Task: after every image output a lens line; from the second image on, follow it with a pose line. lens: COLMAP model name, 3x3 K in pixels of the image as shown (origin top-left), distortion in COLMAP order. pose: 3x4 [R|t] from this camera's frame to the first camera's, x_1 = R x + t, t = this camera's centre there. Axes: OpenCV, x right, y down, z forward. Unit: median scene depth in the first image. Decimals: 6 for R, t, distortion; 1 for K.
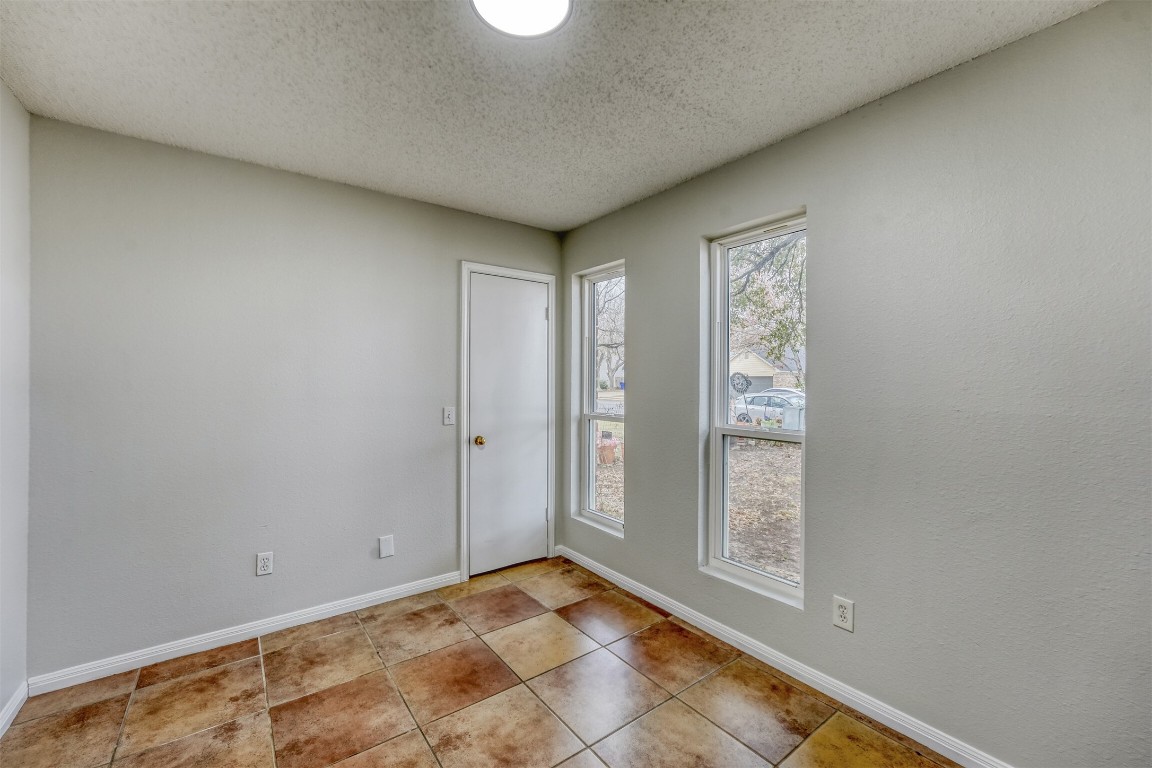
lens RADIAL K [[459.7, 0, 576.0], [0, 459.7, 384.0], [0, 0, 1]] dist [-0.002750, -0.000143]
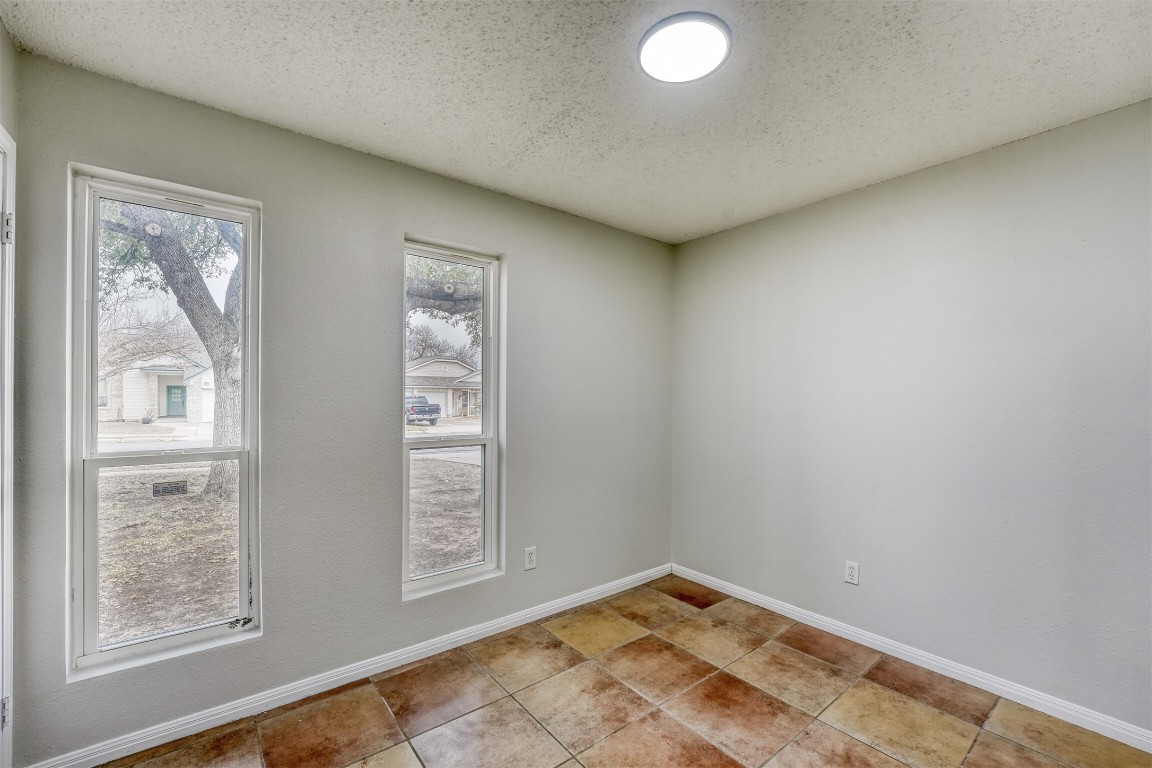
lens RADIAL K [[481.8, 0, 575.1], [0, 481.8, 398.0], [0, 0, 1]] dist [-0.001849, -0.000228]
pose [[-0.016050, -0.007260, 0.999845, -0.697184], [-0.003340, 0.999968, 0.007207, -0.003107], [-0.999866, -0.003224, -0.016074, 0.692138]]
